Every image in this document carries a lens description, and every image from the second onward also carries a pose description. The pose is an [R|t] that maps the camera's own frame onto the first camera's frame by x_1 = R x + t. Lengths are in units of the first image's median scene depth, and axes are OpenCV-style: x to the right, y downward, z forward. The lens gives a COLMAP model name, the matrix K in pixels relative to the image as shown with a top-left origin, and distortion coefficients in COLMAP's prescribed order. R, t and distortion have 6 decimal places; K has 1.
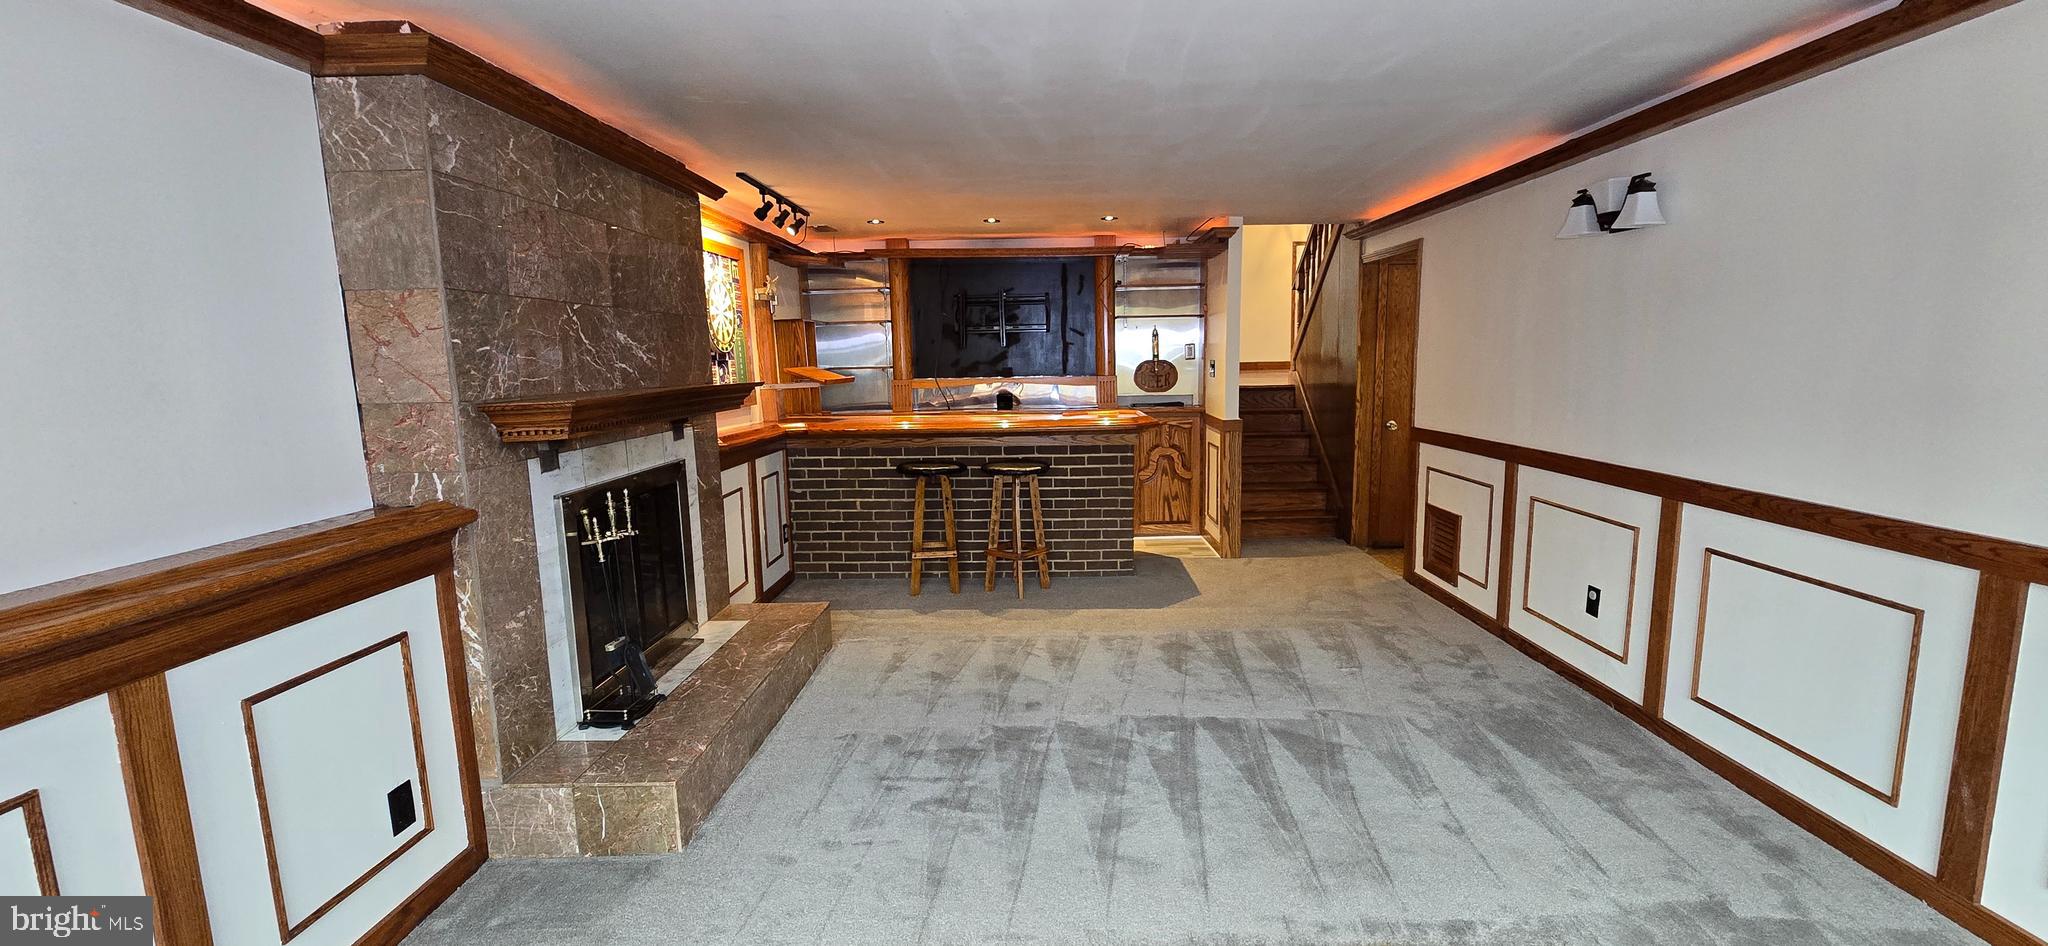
lens RADIAL K [[835.5, 0, 1027.3], [0, 835.5, 482.1], [0, 0, 1]] dist [-0.005709, 0.001622]
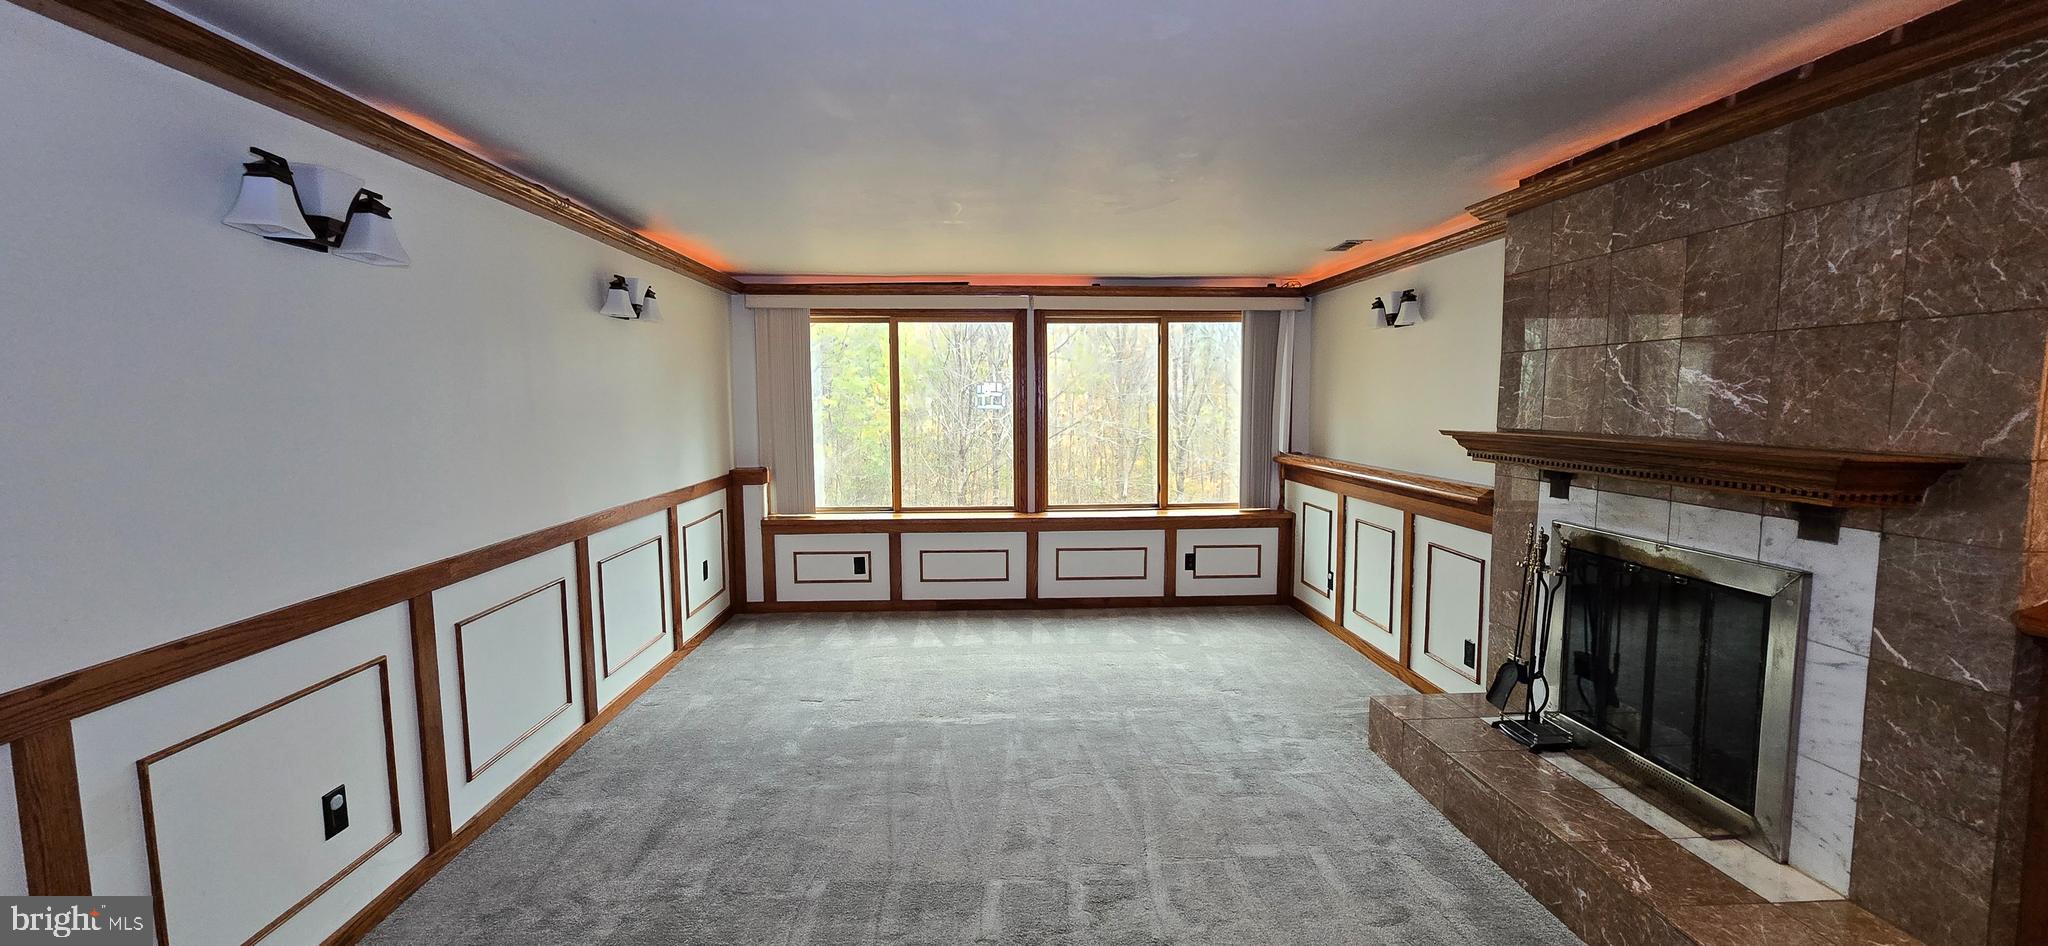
lens RADIAL K [[835.5, 0, 1032.2], [0, 835.5, 477.2], [0, 0, 1]] dist [-0.005709, 0.001622]
pose [[-0.996089, 0.032450, -0.082186, 0.214692], [0.011417, 0.969594, 0.244452, -0.297025], [0.087619, 0.242557, -0.966172, 1.842888]]
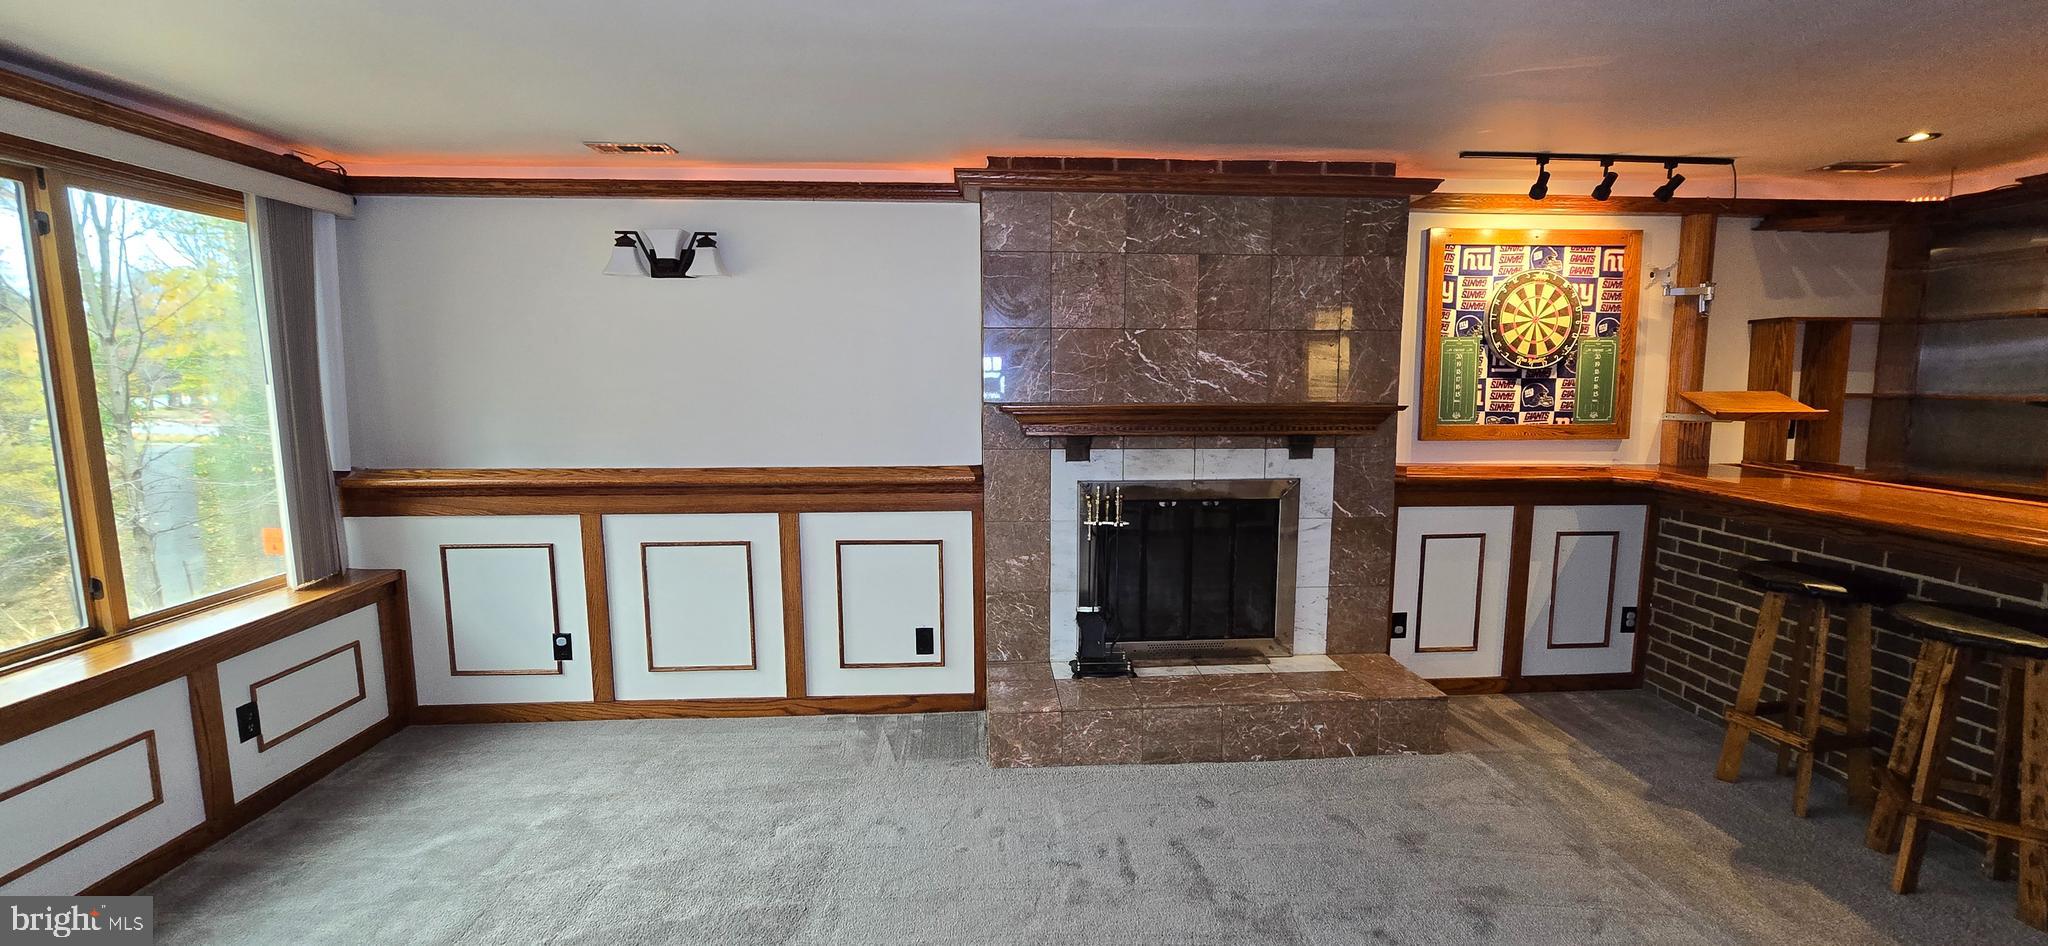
lens RADIAL K [[835.5, 0, 1038.7], [0, 835.5, 480.5], [0, 0, 1]] dist [-0.005709, 0.001622]
pose [[0.088547, 0.144607, -0.985519, 0.640617], [-0.151981, 0.979782, 0.130110, -0.130323], [0.984409, 0.138259, 0.108734, 0.730221]]
